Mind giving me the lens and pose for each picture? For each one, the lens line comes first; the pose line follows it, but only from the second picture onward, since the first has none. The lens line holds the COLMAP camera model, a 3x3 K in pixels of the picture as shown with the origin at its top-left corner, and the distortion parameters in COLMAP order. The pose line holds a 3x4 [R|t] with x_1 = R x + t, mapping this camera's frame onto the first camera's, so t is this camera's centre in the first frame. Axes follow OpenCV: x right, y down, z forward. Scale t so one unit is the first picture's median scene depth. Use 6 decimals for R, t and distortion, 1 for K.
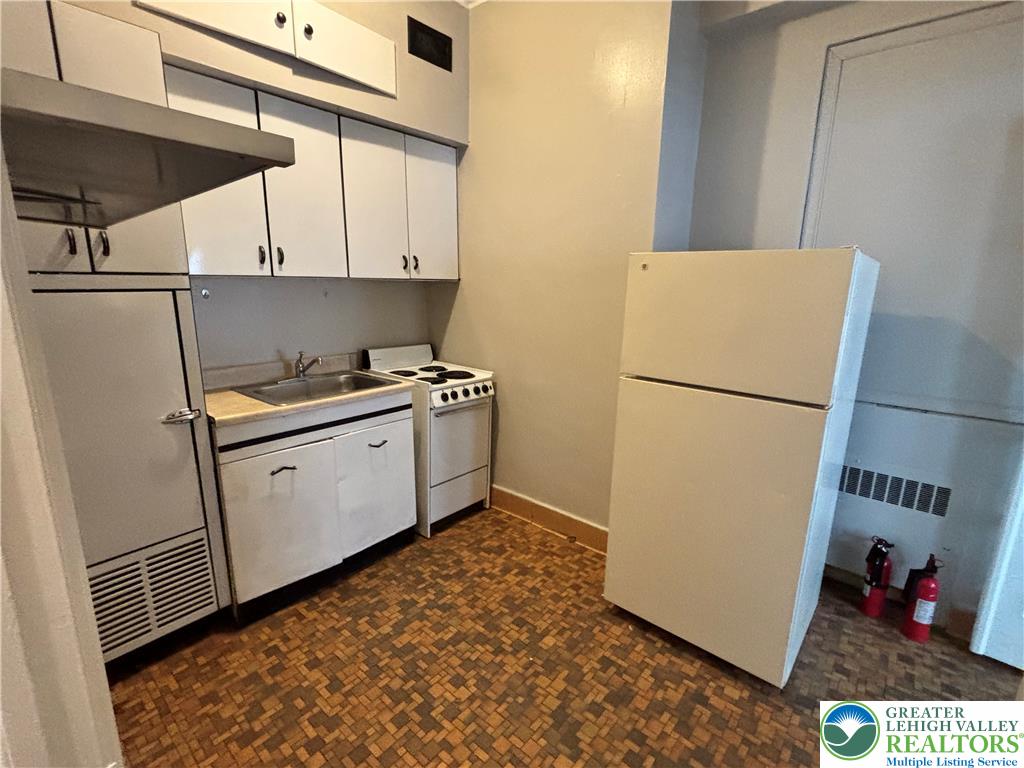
lens RADIAL K [[487.7, 0, 512.0], [0, 487.7, 384.0], [0, 0, 1]] dist [0.006766, -0.001109]
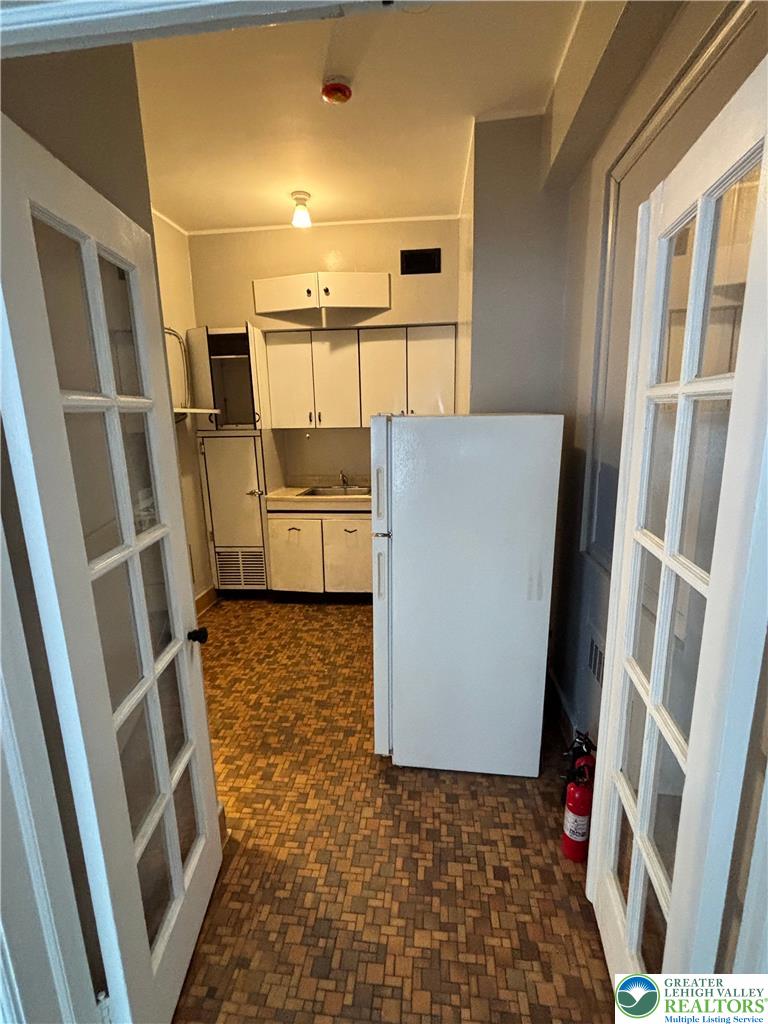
lens RADIAL K [[487.7, 0, 387.1], [0, 487.7, 514.3], [0, 0, 1]] dist [0.006766, -0.001109]
pose [[0.546625, 0.140736, -0.825467, 1.330193], [-0.139939, 0.987266, 0.075653, -0.081512], [0.825602, 0.074161, 0.559358, 0.232182]]
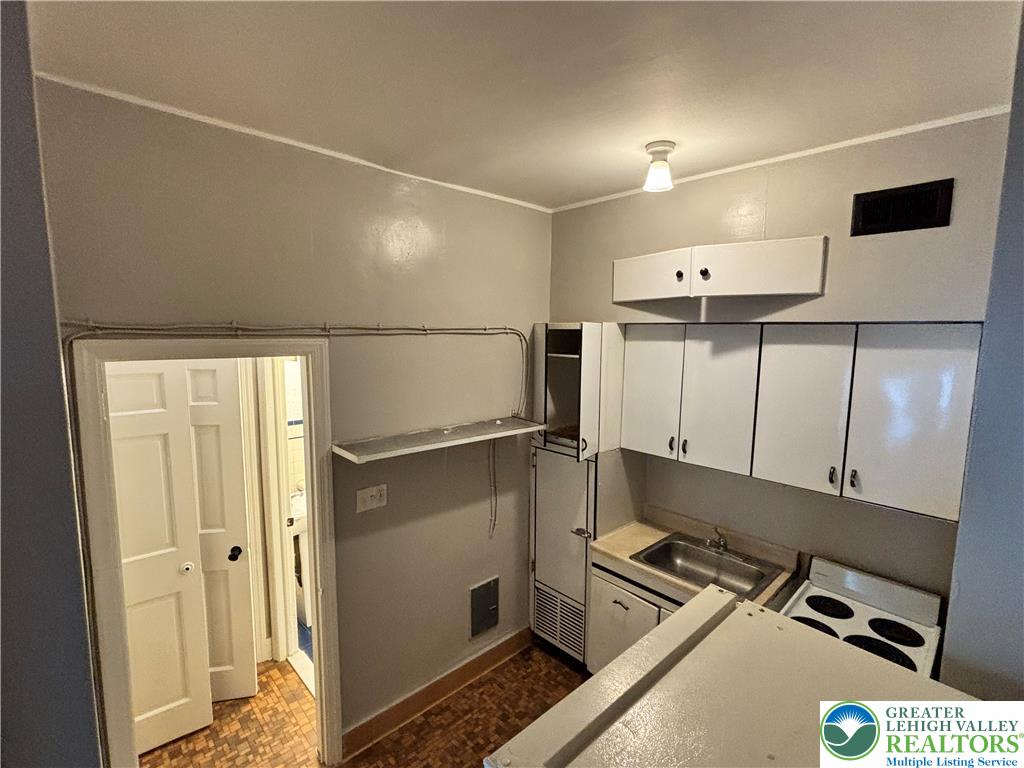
lens RADIAL K [[487.7, 0, 512.0], [0, 487.7, 384.0], [0, 0, 1]] dist [0.006766, -0.001109]
pose [[-0.116980, 0.078144, -0.990055, 0.840930], [-0.232286, 0.967095, 0.103778, -0.477010], [0.965587, 0.242116, -0.094979, 0.713855]]
